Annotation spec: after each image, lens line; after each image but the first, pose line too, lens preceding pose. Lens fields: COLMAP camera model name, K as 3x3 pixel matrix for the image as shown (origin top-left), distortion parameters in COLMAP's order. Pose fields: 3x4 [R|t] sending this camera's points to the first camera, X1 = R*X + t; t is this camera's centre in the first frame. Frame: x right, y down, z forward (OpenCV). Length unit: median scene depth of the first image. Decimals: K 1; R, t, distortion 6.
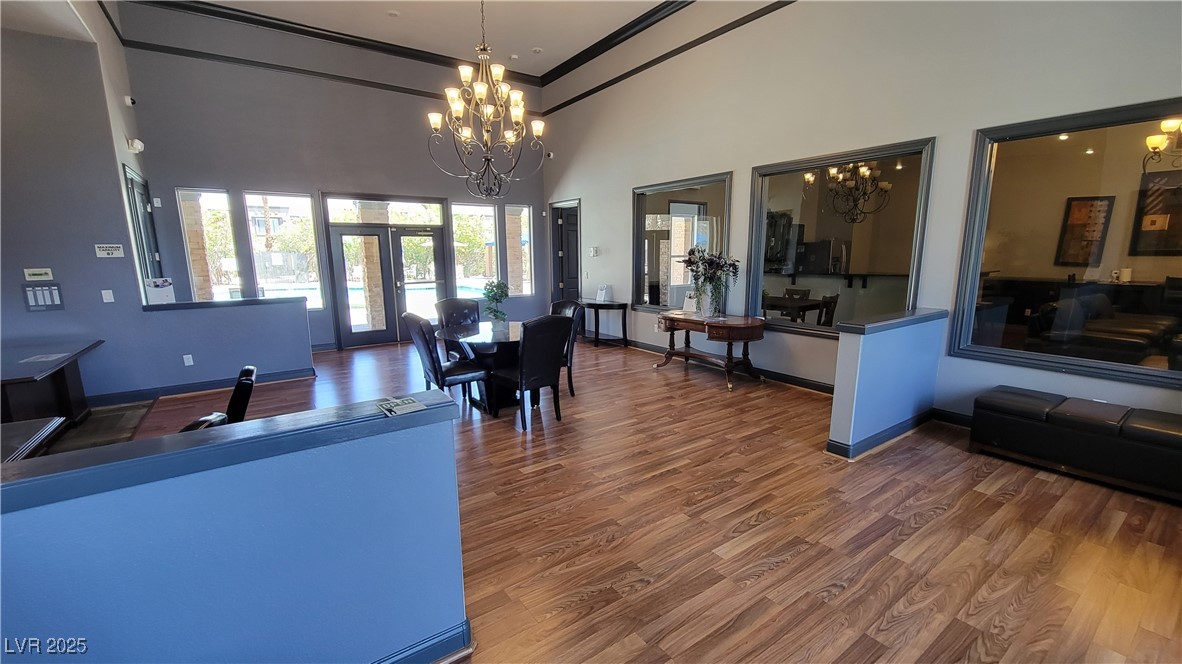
lens RADIAL K [[482.5, 0, 592.7], [0, 482.5, 336.3], [0, 0, 1]] dist [-0.000026, -0.000386]
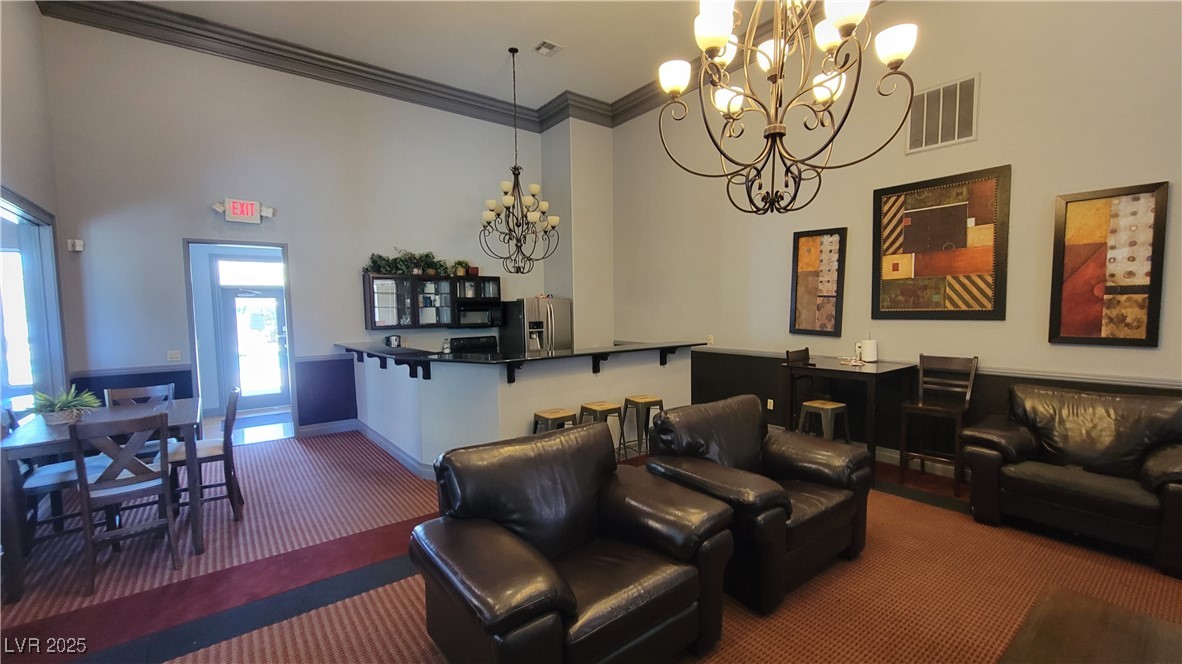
lens RADIAL K [[482.5, 0, 585.7], [0, 482.5, 332.4], [0, 0, 1]] dist [-0.000026, -0.000386]
pose [[0.999283, -0.009644, 0.036599, 0.703323], [0.014278, 0.991600, -0.128550, -0.074680], [-0.035052, 0.128980, 0.991027, 0.390331]]
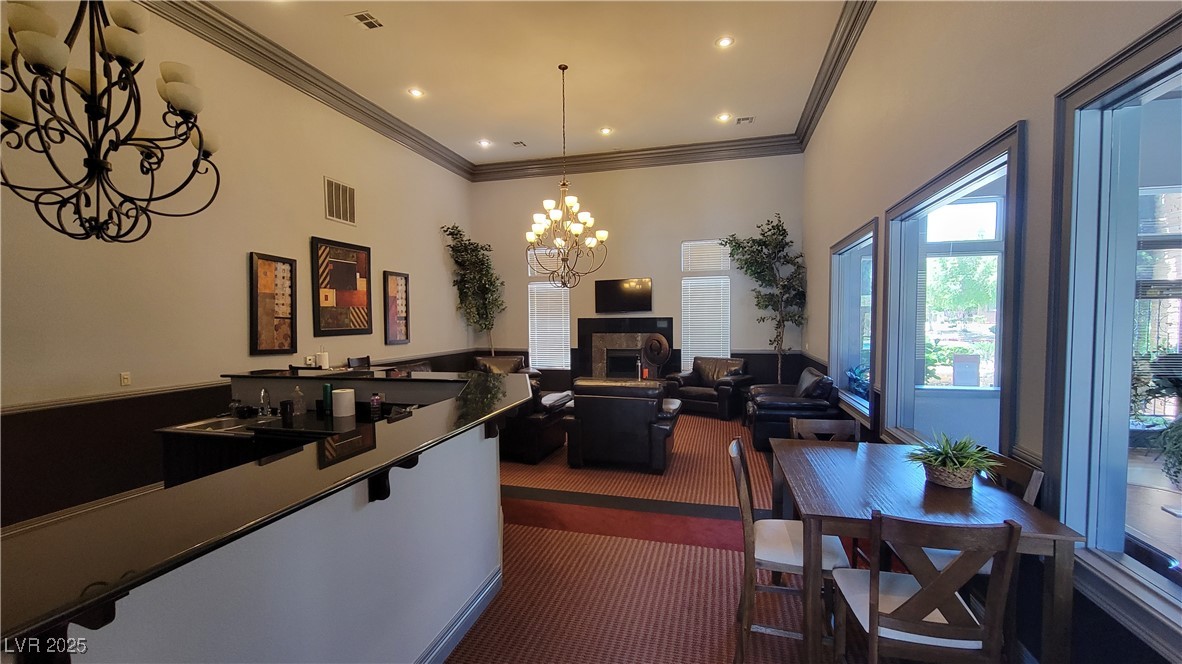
lens RADIAL K [[482.5, 0, 591.0], [0, 482.5, 337.6], [0, 0, 1]] dist [-0.000026, -0.000386]
pose [[-0.633852, -0.018389, 0.773236, 0.206784], [0.152082, 0.977238, 0.147908, -0.209994], [-0.758356, 0.211347, -0.616627, 1.119655]]
